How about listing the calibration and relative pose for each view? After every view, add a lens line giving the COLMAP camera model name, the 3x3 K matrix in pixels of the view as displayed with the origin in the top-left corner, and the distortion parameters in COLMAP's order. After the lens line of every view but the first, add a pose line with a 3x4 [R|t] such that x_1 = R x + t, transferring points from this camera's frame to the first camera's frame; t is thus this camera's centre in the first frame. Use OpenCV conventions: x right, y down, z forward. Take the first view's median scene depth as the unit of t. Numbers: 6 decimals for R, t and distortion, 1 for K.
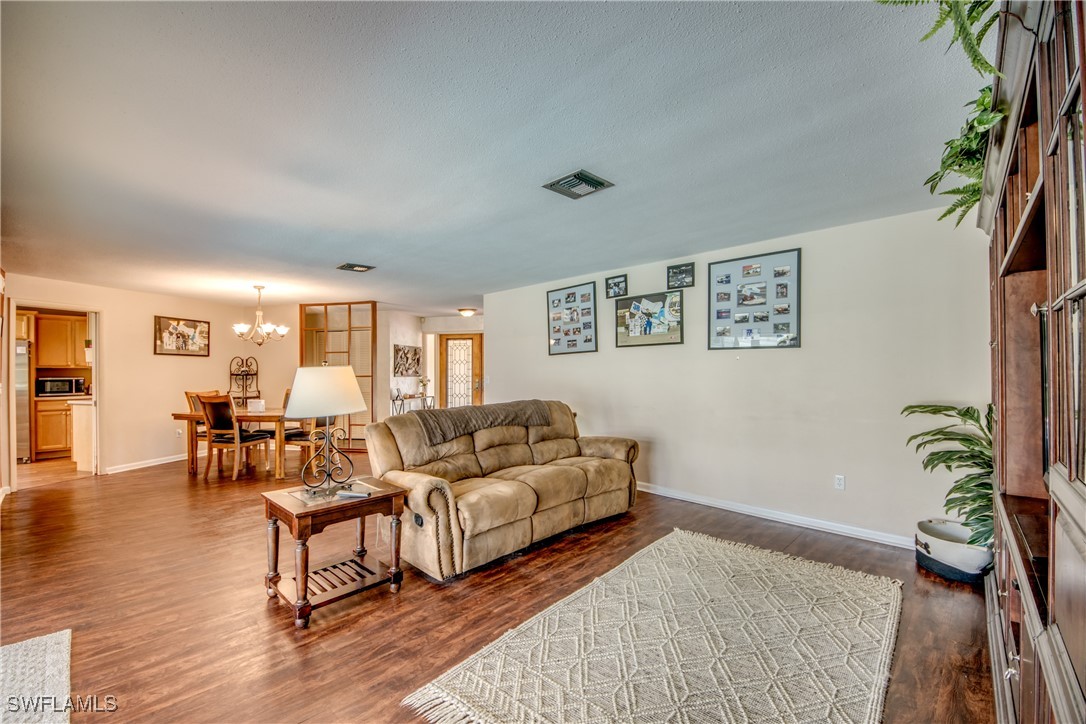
lens RADIAL K [[457.1, 0, 521.2], [0, 457.1, 363.4], [0, 0, 1]] dist [0.077416, -0.053922]
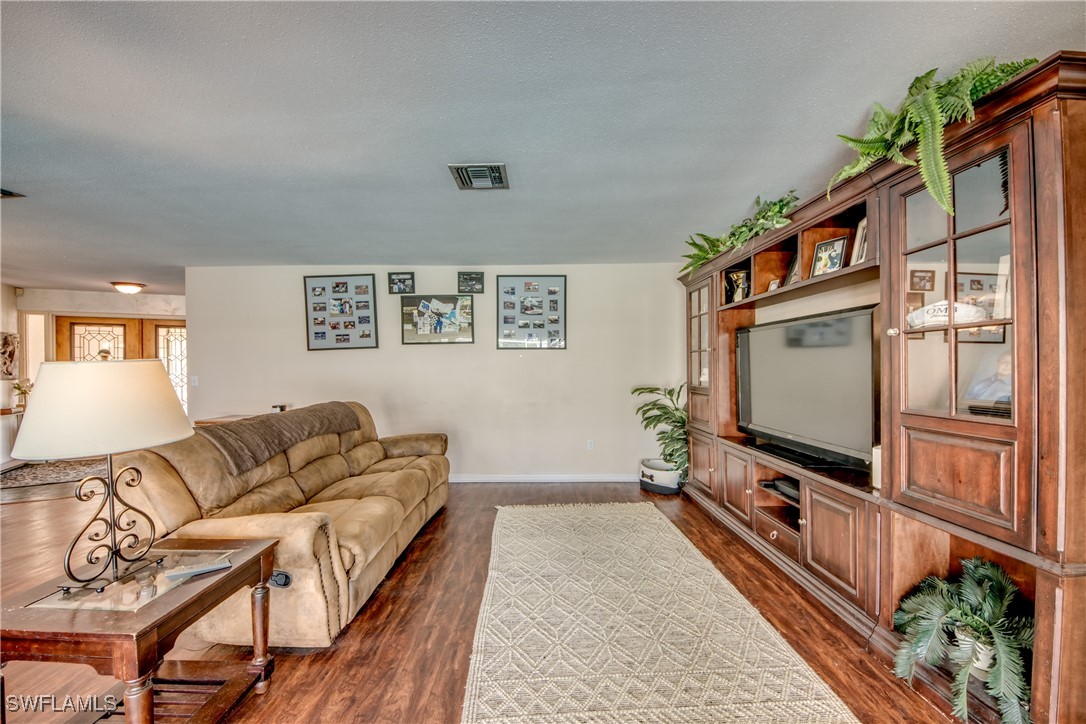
lens RADIAL K [[416.9, 0, 542.4], [0, 416.9, 364.0], [0, 0, 1]] dist [0.036017, -0.022039]
pose [[0.708602, 0.001840, 0.705606, -0.262190], [-0.004640, 0.999987, 0.002052, 0.005355], [-0.705593, -0.004728, 0.708602, 0.174366]]
